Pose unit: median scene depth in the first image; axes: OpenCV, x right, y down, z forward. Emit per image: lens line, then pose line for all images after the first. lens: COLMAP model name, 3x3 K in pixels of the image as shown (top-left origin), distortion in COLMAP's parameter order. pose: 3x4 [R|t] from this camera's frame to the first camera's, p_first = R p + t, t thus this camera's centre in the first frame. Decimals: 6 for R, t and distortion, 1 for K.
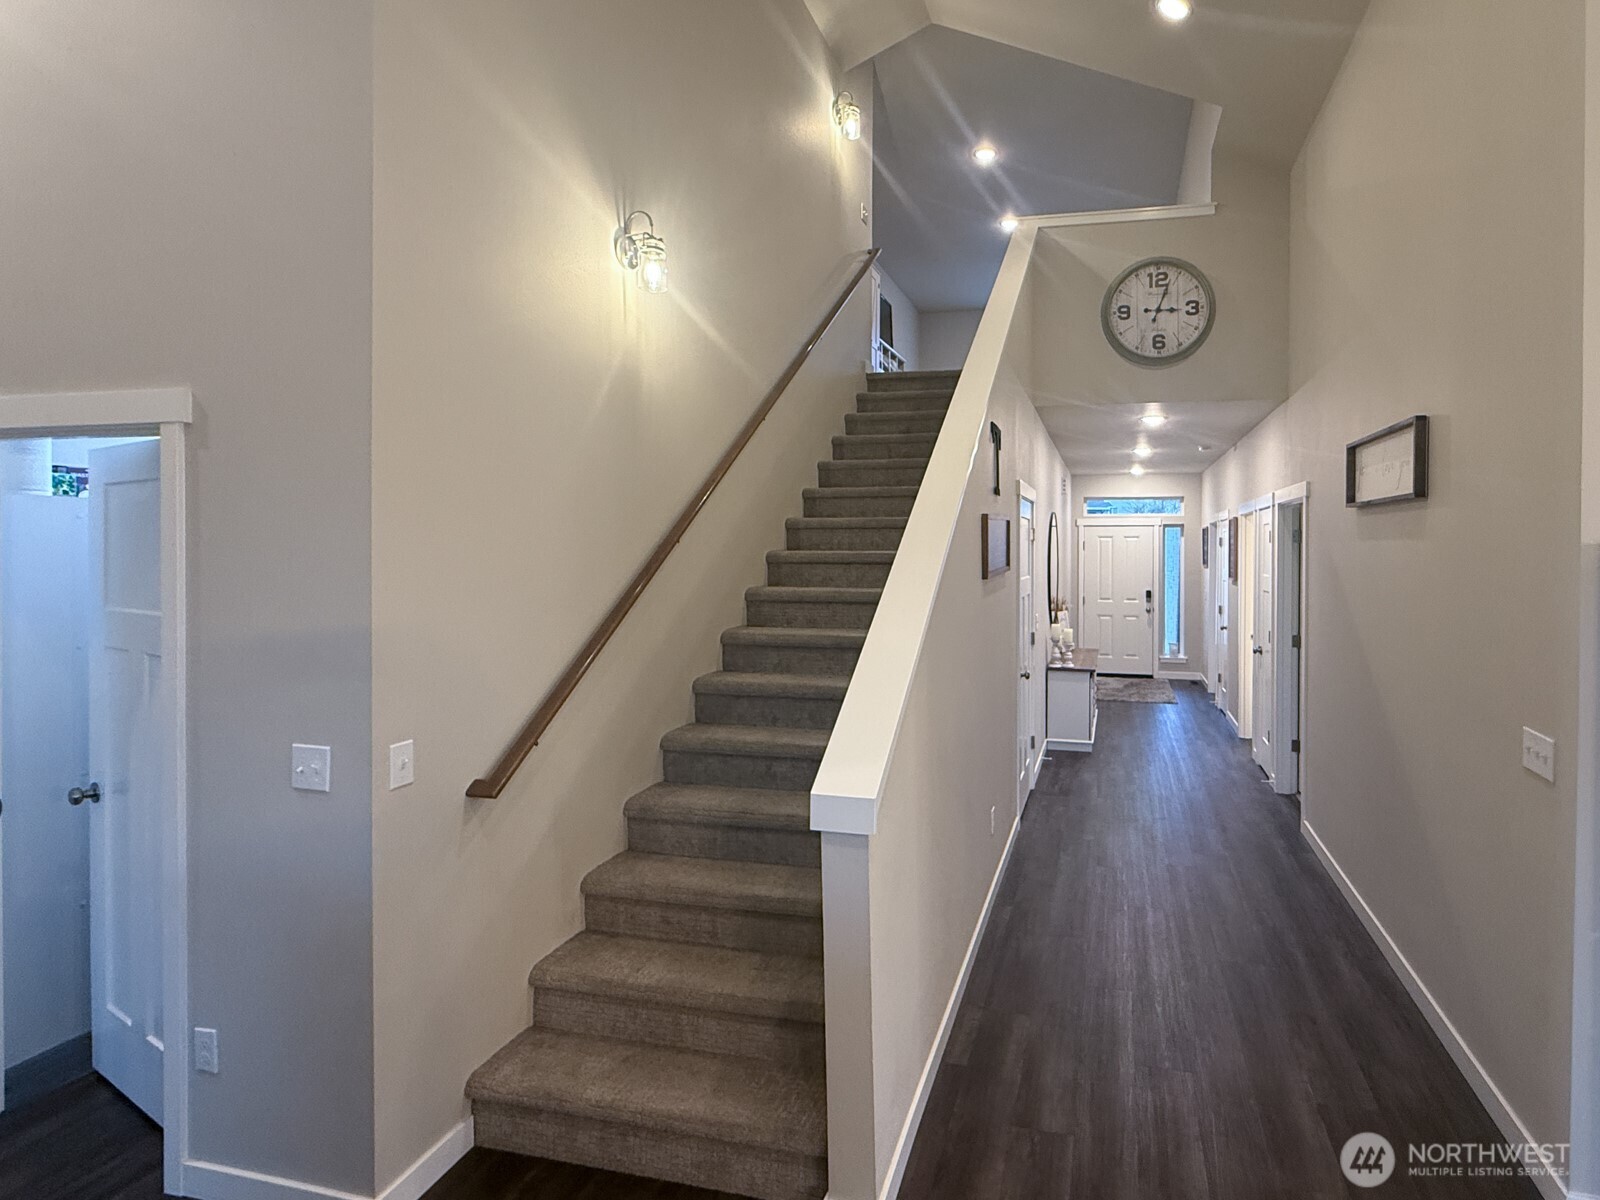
lens RADIAL K [[819.9, 0, 896.8], [0, 819.9, 555.4], [0, 0, 1]] dist [0.000616, 0.000798]
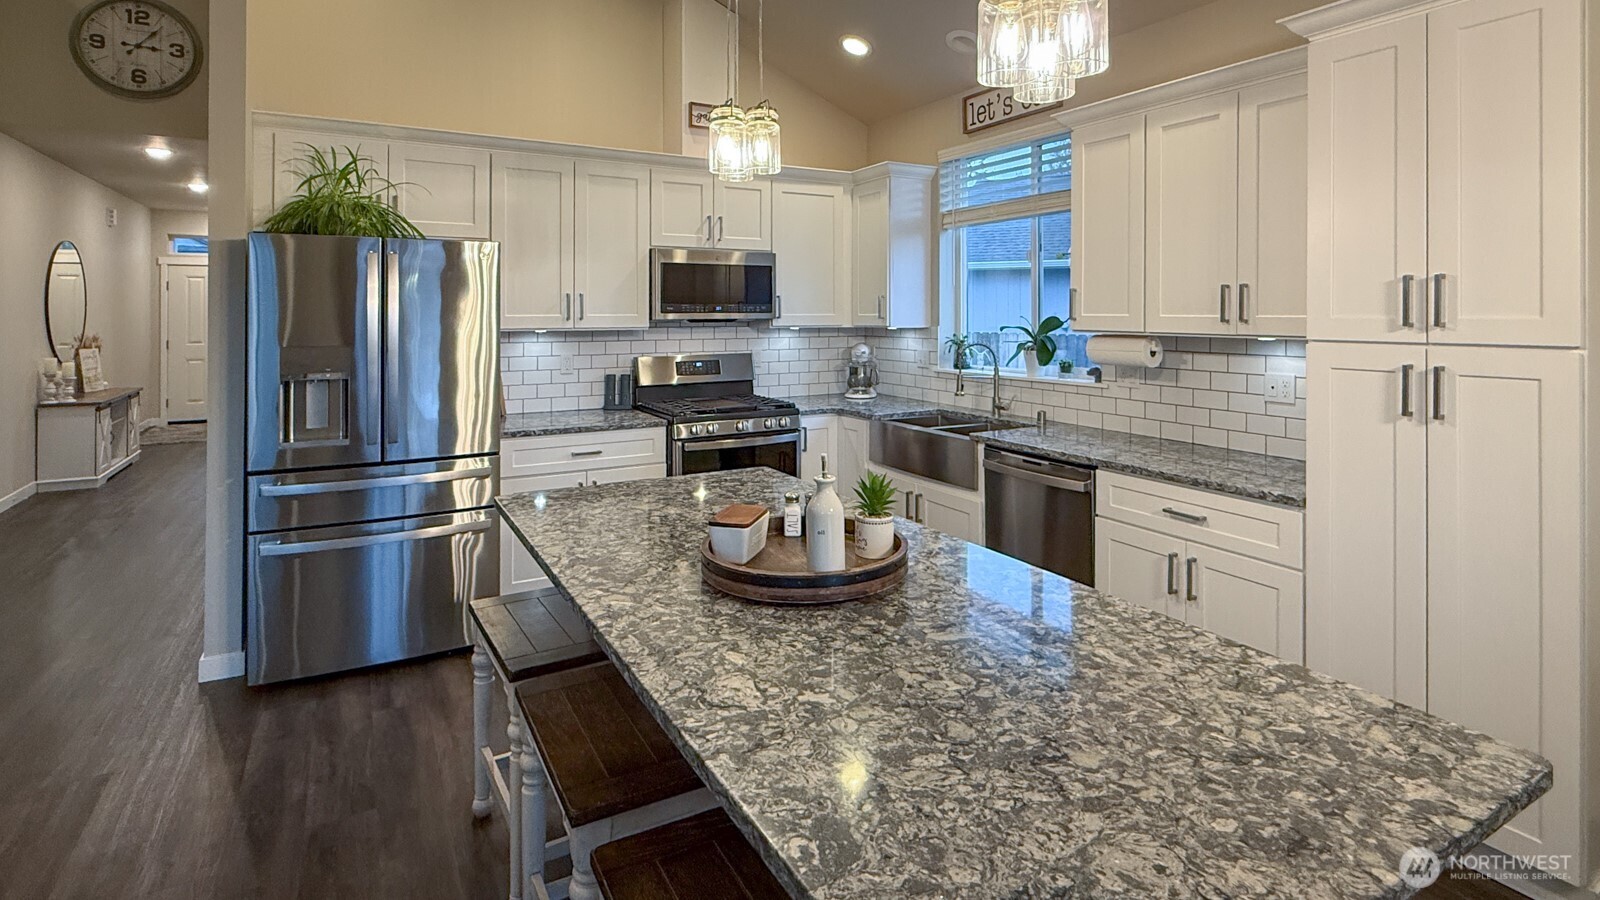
lens RADIAL K [[820.1, 0, 796.0], [0, 820.1, 306.7], [0, 0, 1]] dist [-0.002028, -0.001087]
pose [[0.727274, -0.002950, 0.686341, 0.213445], [0.009859, 0.999932, -0.006149, 0.048866], [-0.686277, 0.011239, 0.727254, -0.335190]]
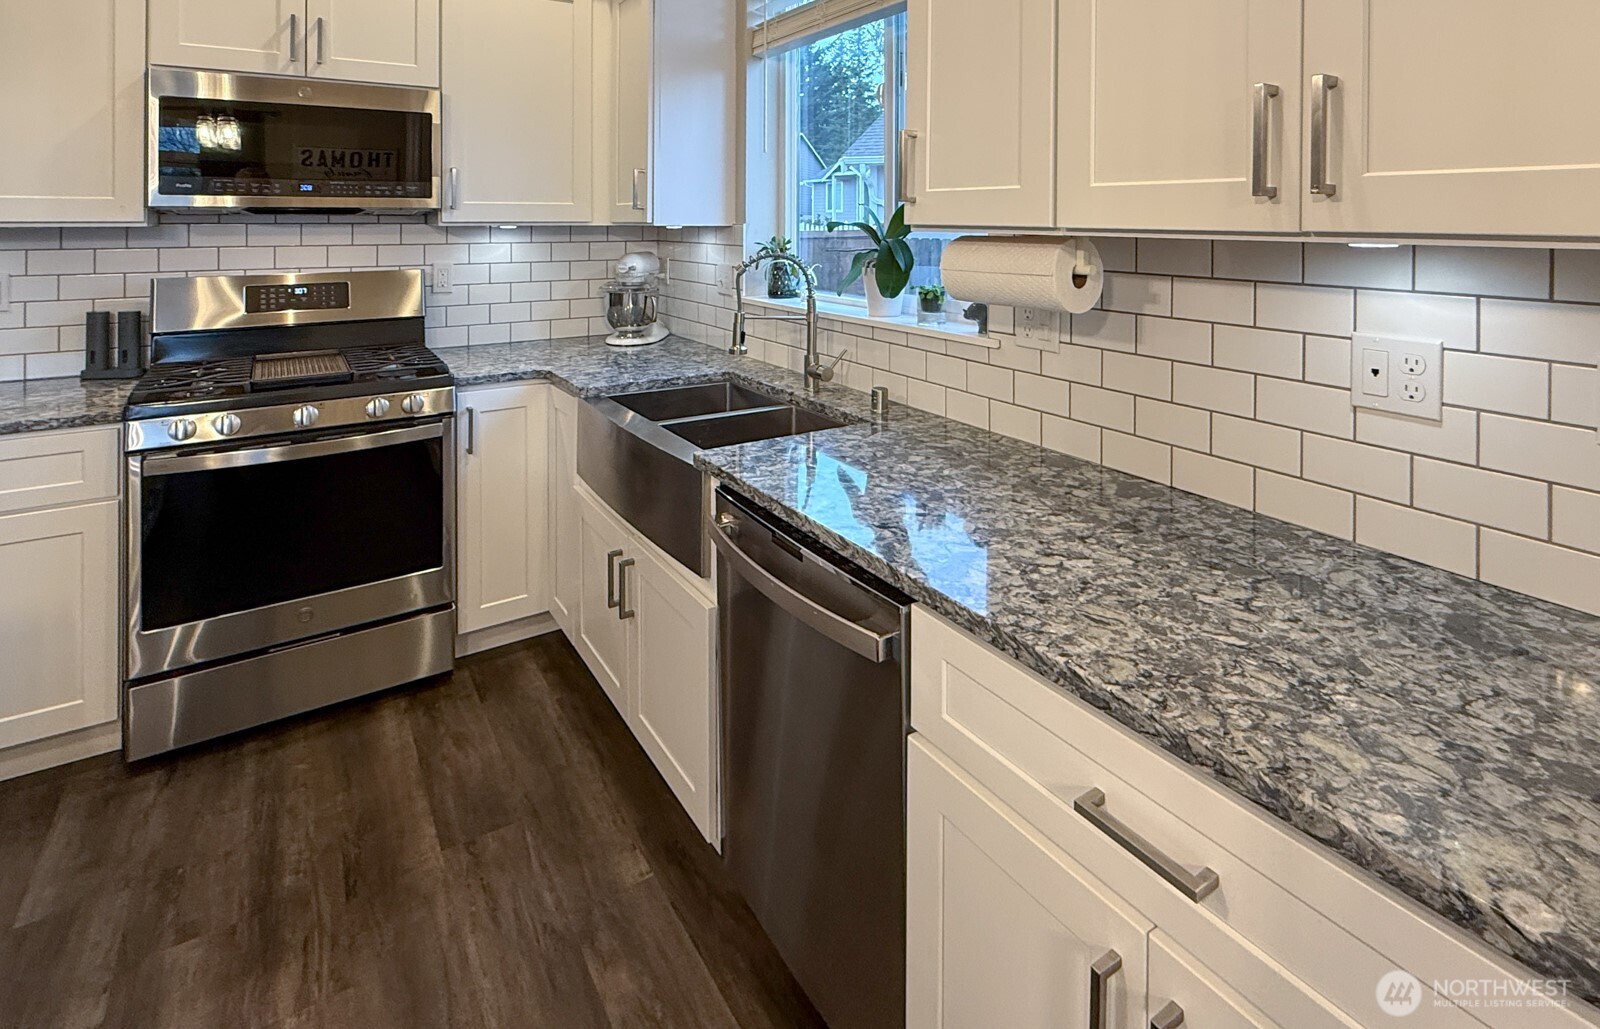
lens RADIAL K [[860.6, 0, 816.7], [0, 860.6, 220.1], [0, 0, 1]] dist [0.000279, 0.000114]
pose [[0.684913, -0.006943, 0.728592, 0.587021], [0.006792, 0.999972, 0.003145, 0.063067], [-0.728593, 0.002794, 0.684941, -0.192396]]
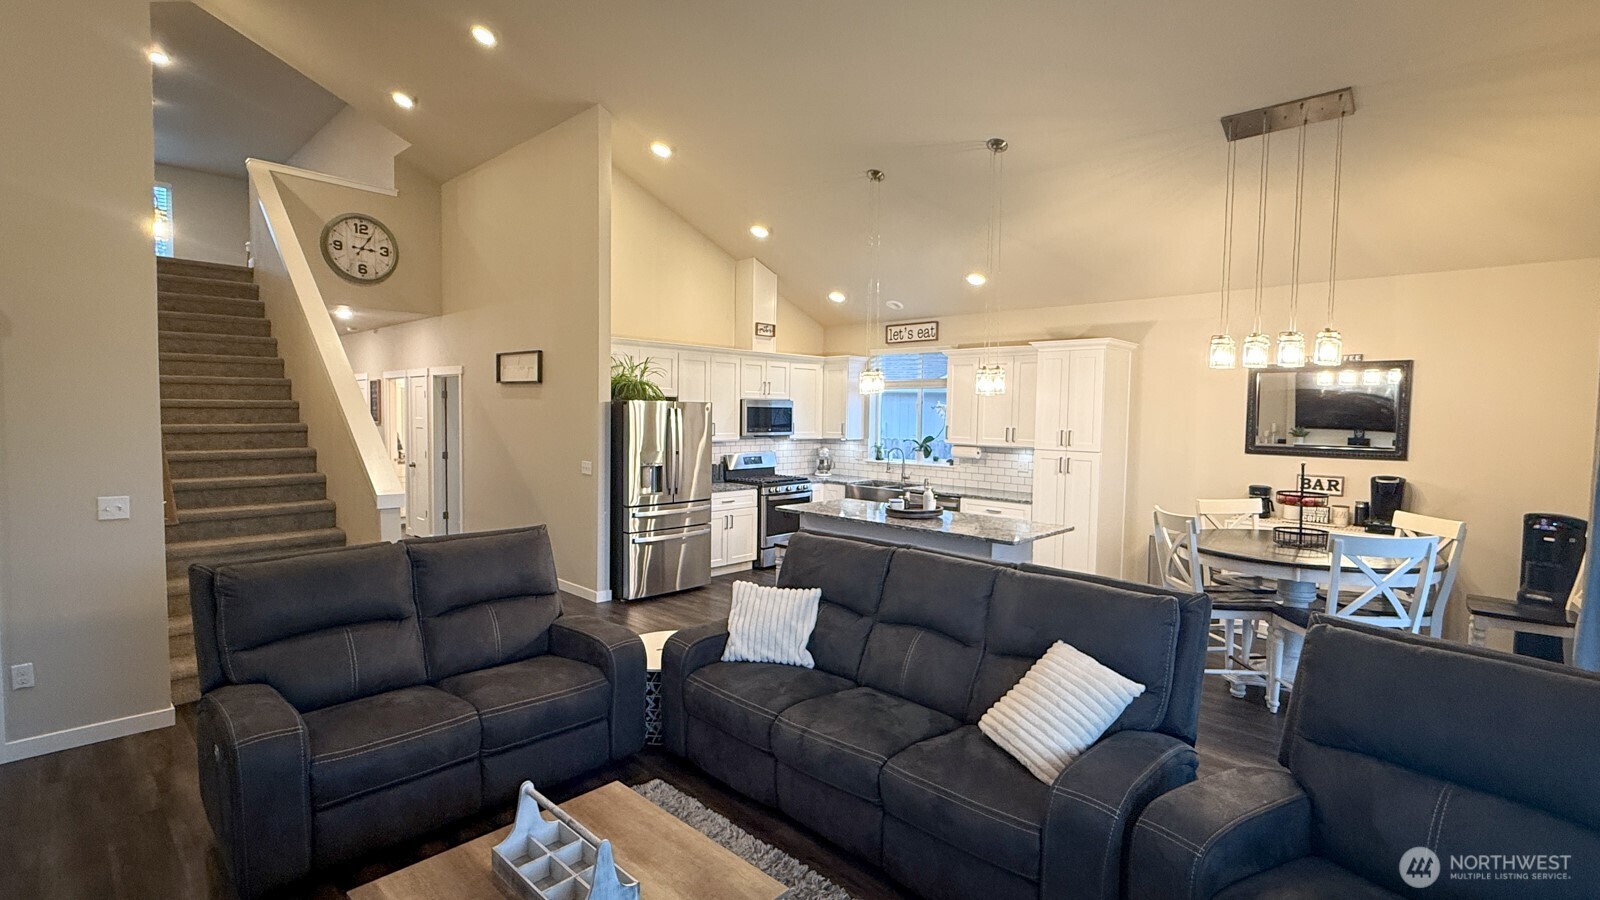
lens RADIAL K [[746.6, 0, 841.5], [0, 746.6, 455.6], [0, 0, 1]] dist [-0.002015, -0.000368]
pose [[0.469068, -0.049690, 0.881763, -0.535825], [-0.007746, 0.998146, 0.060369, 0.004182], [-0.883128, -0.035147, 0.467814, -0.501348]]
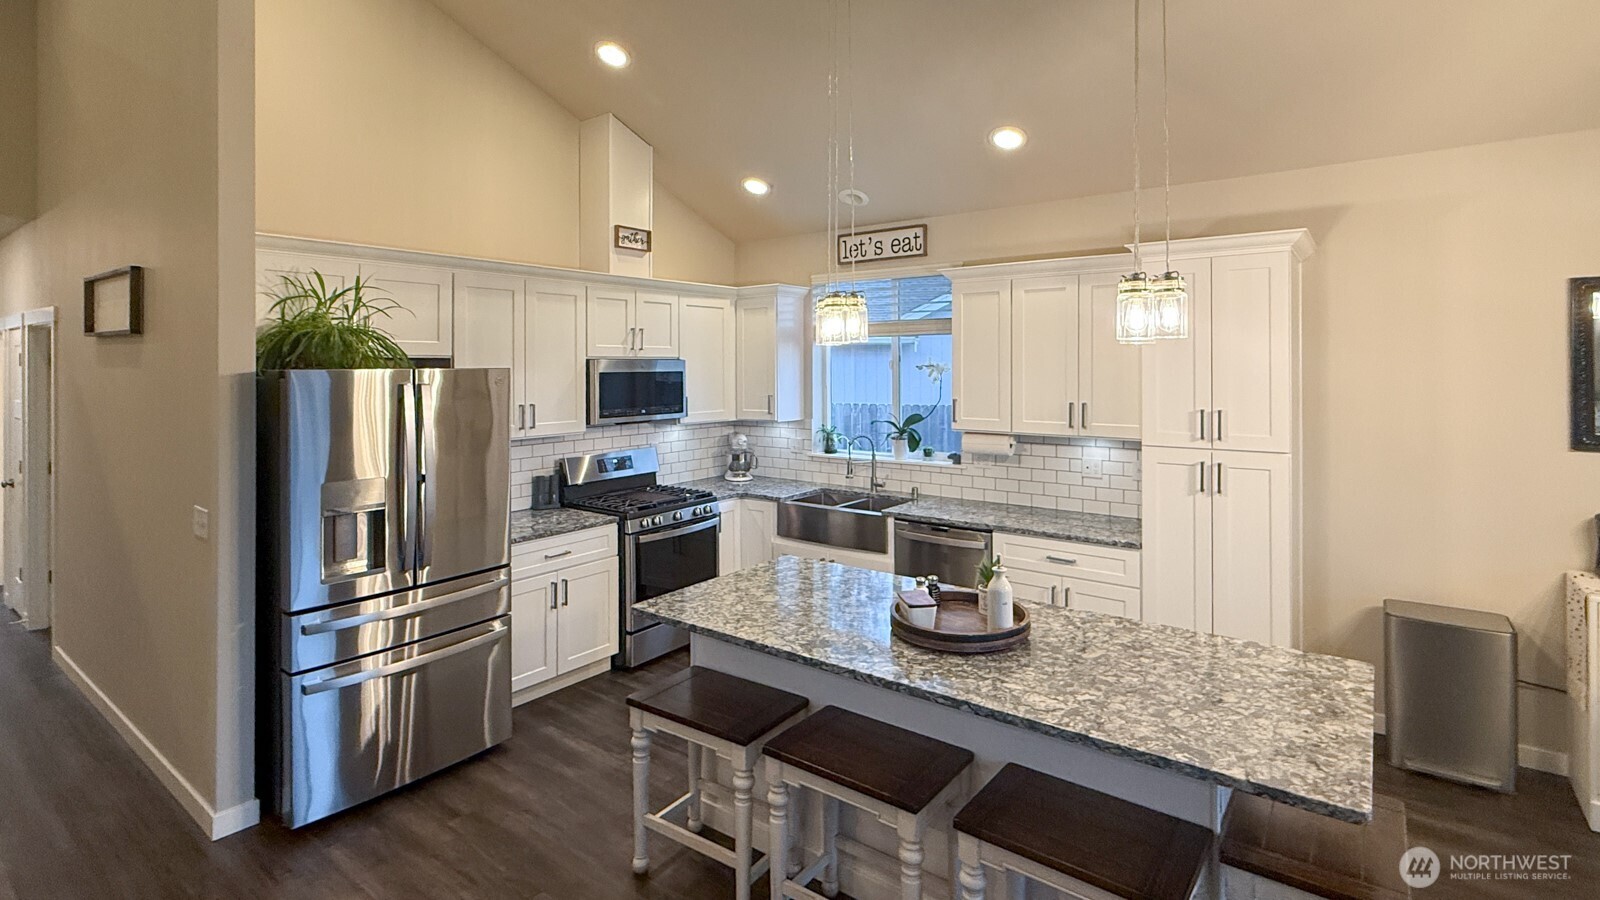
lens RADIAL K [[786.6, 0, 835.4], [0, 786.6, 365.1], [0, 0, 1]] dist [0.000094, -0.000389]
pose [[0.378594, -0.005592, 0.925546, -0.023012], [0.011333, 0.999935, 0.001406, -0.008175], [-0.925493, 0.009957, 0.378633, -0.213079]]
